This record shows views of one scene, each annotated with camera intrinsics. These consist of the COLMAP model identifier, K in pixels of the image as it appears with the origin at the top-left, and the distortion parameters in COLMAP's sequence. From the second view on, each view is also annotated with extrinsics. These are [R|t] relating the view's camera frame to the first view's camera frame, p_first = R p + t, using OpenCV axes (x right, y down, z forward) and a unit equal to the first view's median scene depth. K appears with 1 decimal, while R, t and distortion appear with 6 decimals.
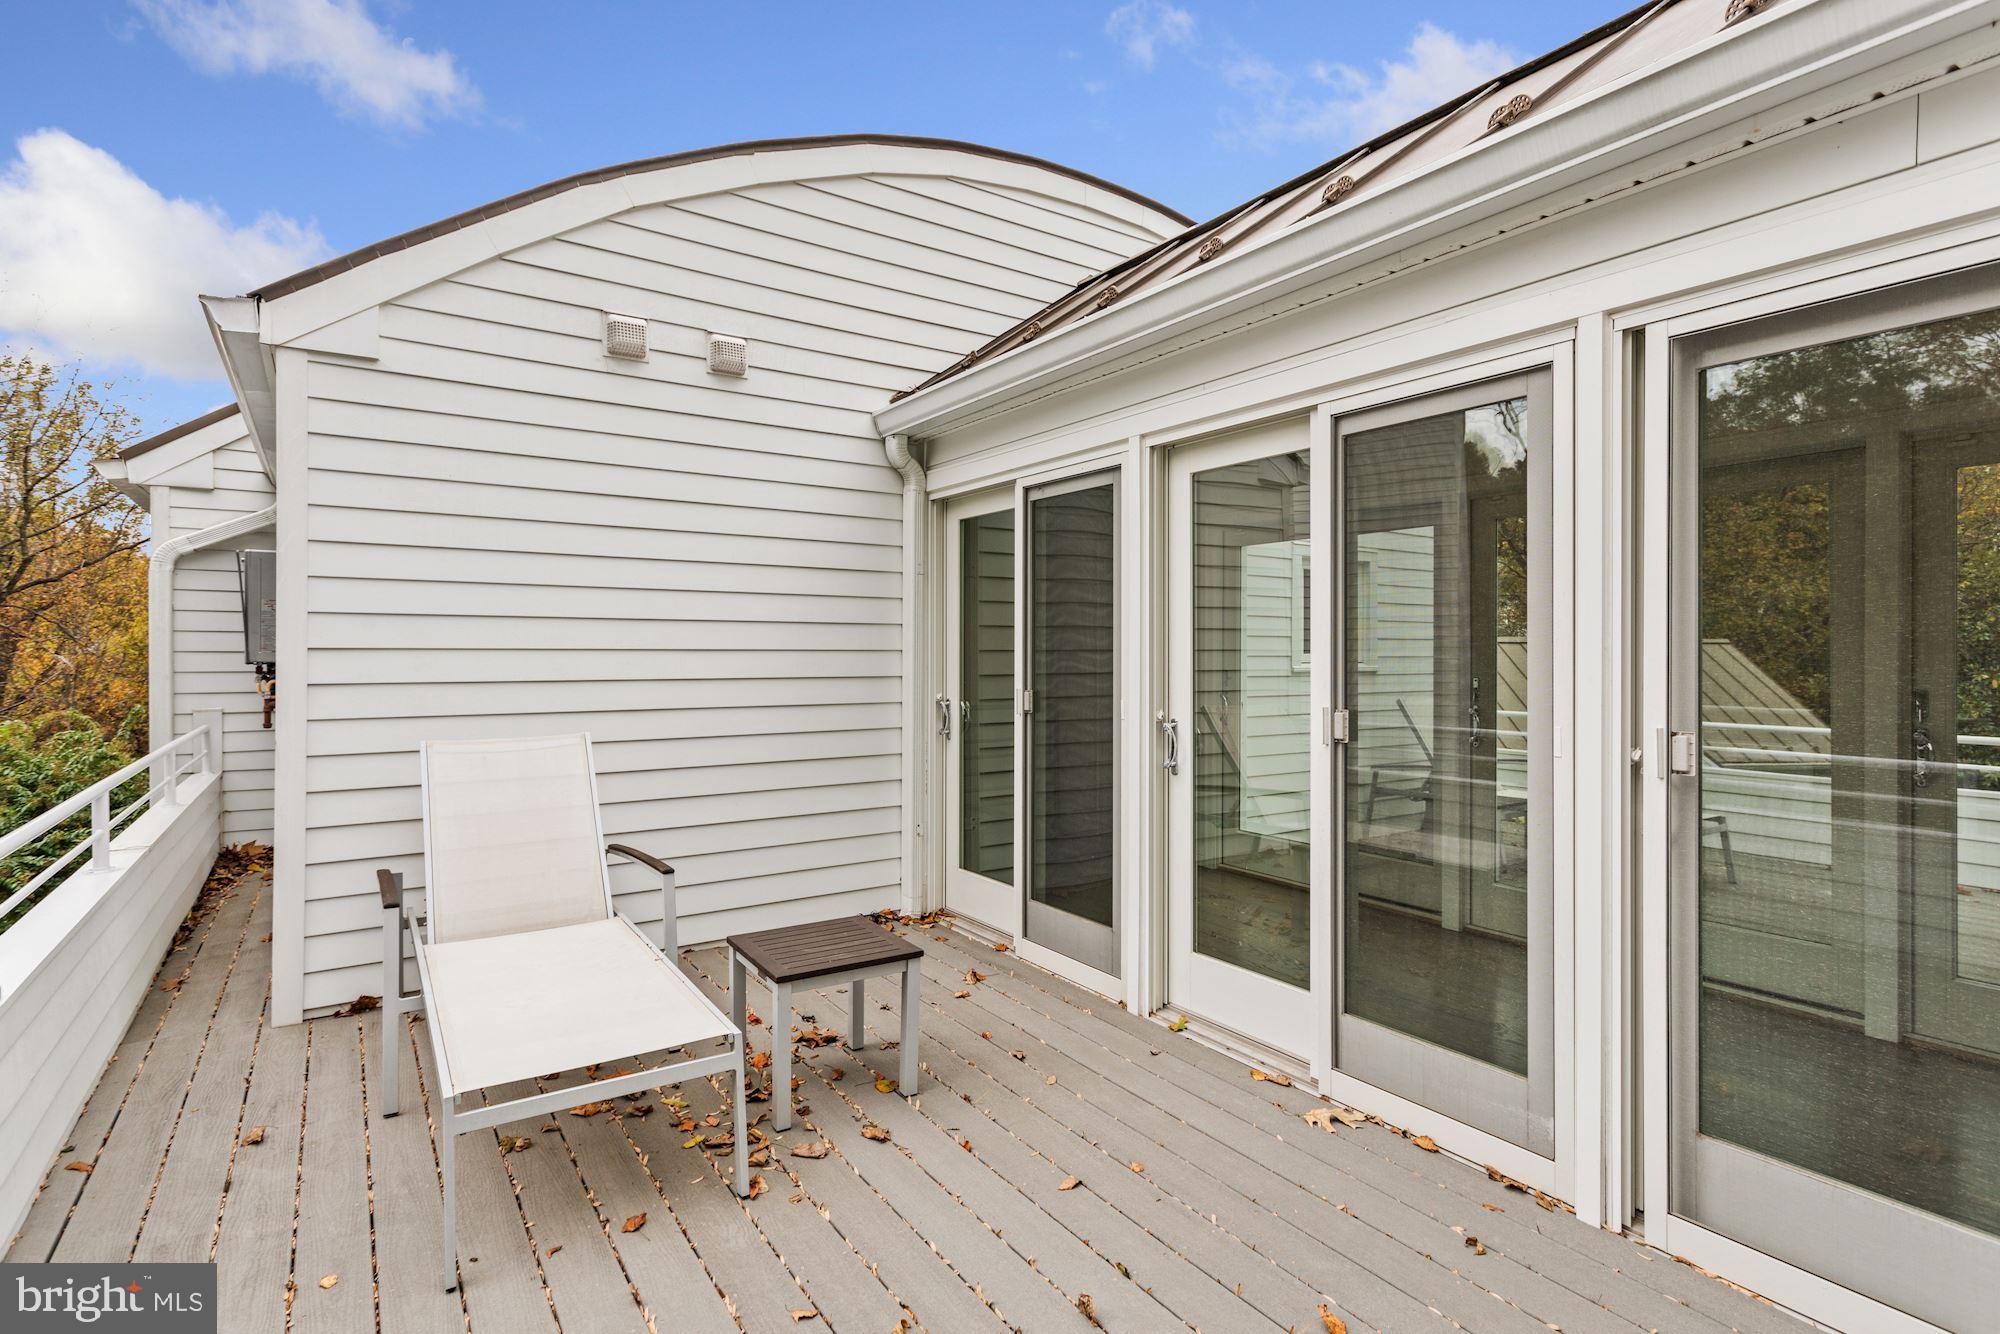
lens RADIAL K [[974.2, 0, 1002.5], [0, 974.2, 660.6], [0, 0, 1]] dist [0.004392, 0.000501]
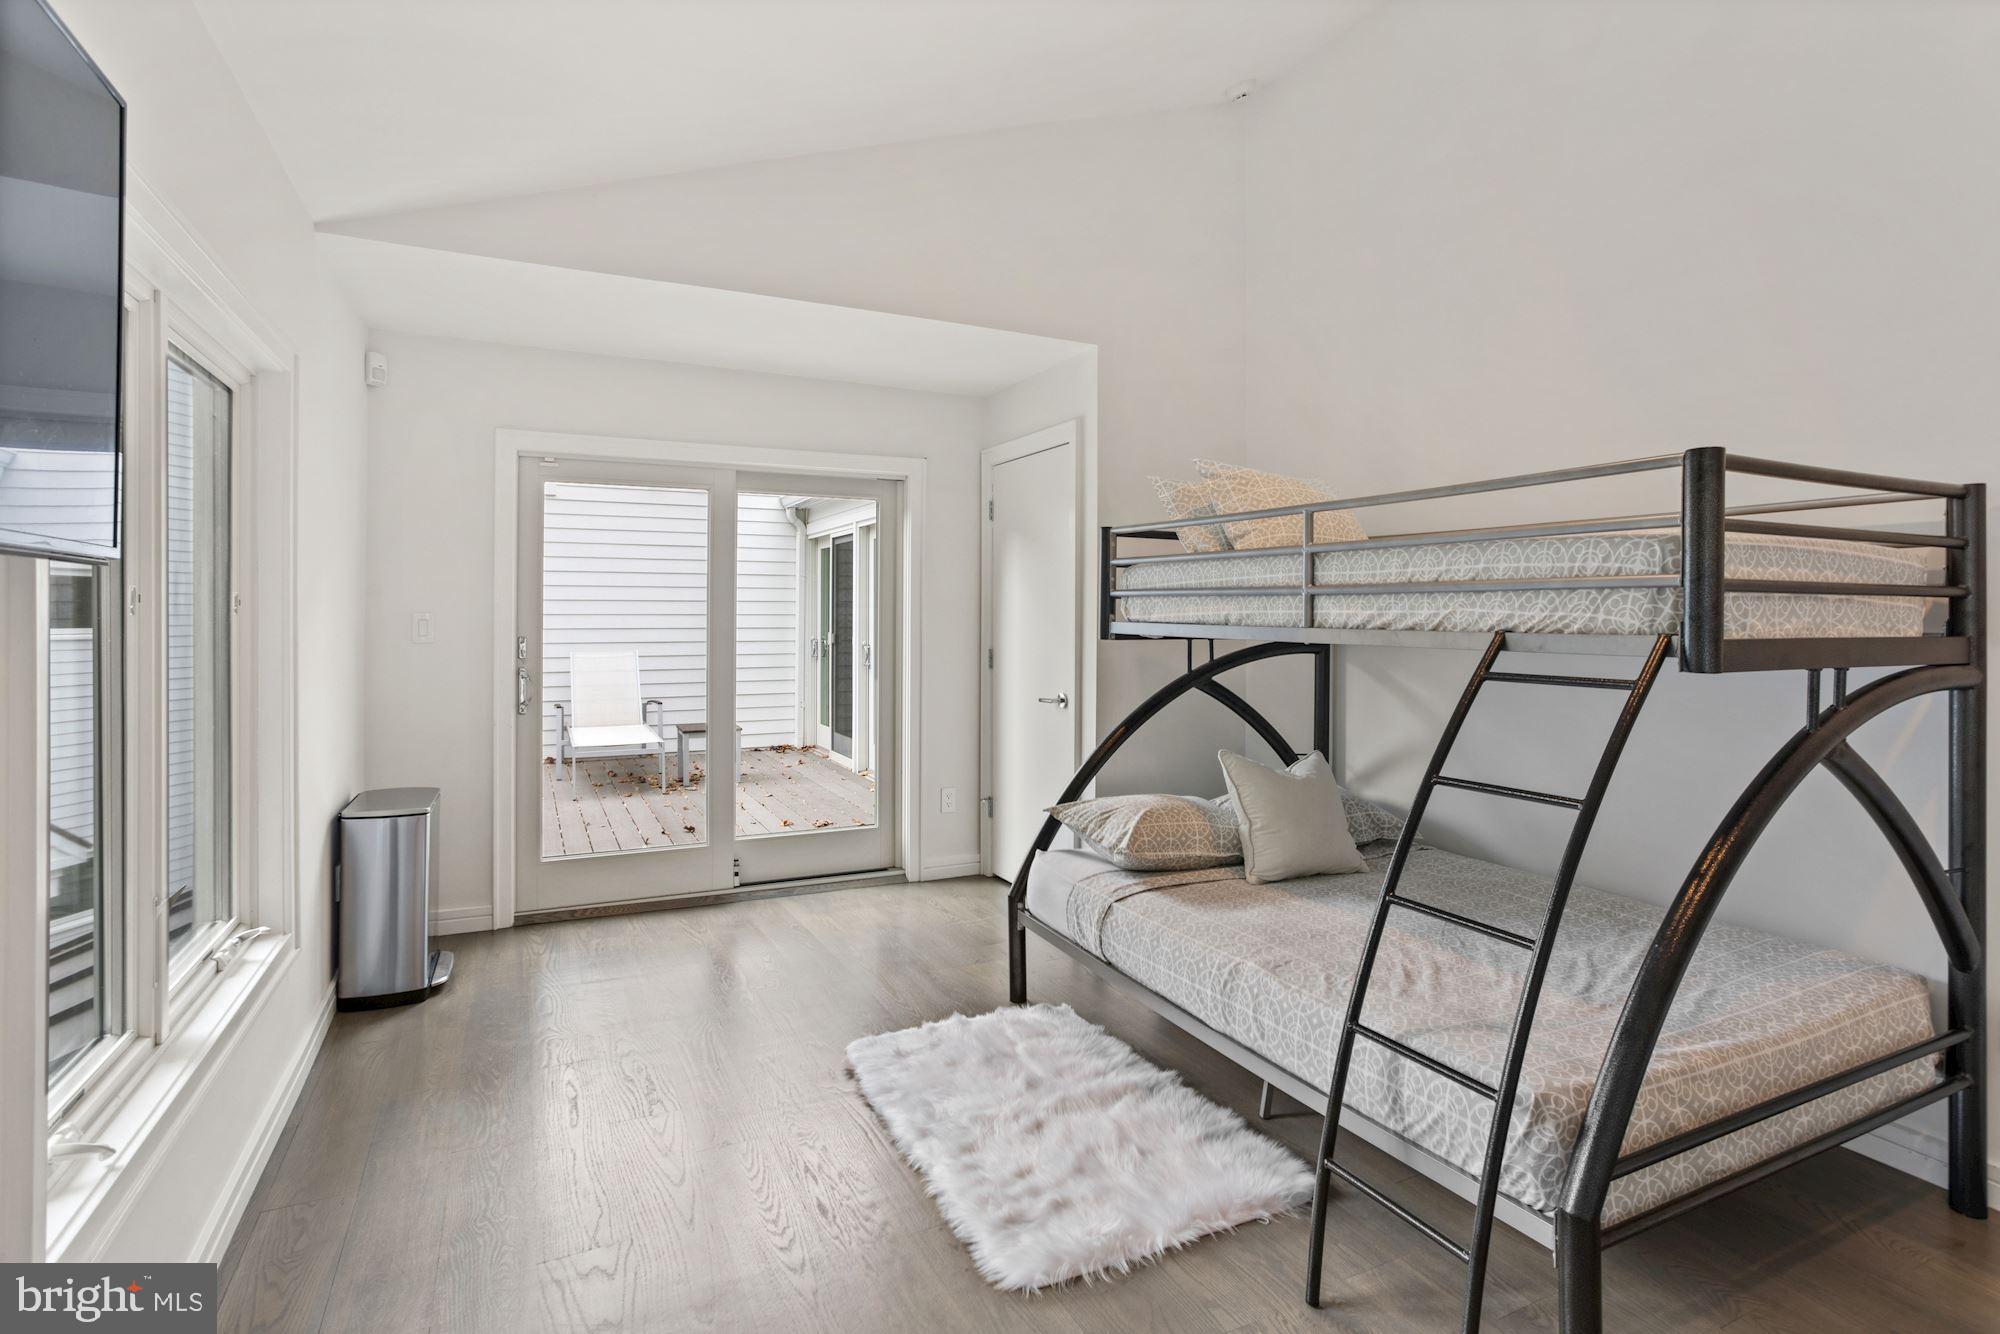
lens RADIAL K [[974.2, 0, 985.3], [0, 974.2, 616.9], [0, 0, 1]] dist [0.004392, 0.000501]
pose [[0.988227, 0.002865, -0.152969, 0.594872], [-0.004612, 0.999928, -0.011067, 0.014652], [0.152926, 0.011642, 0.988169, -0.921768]]
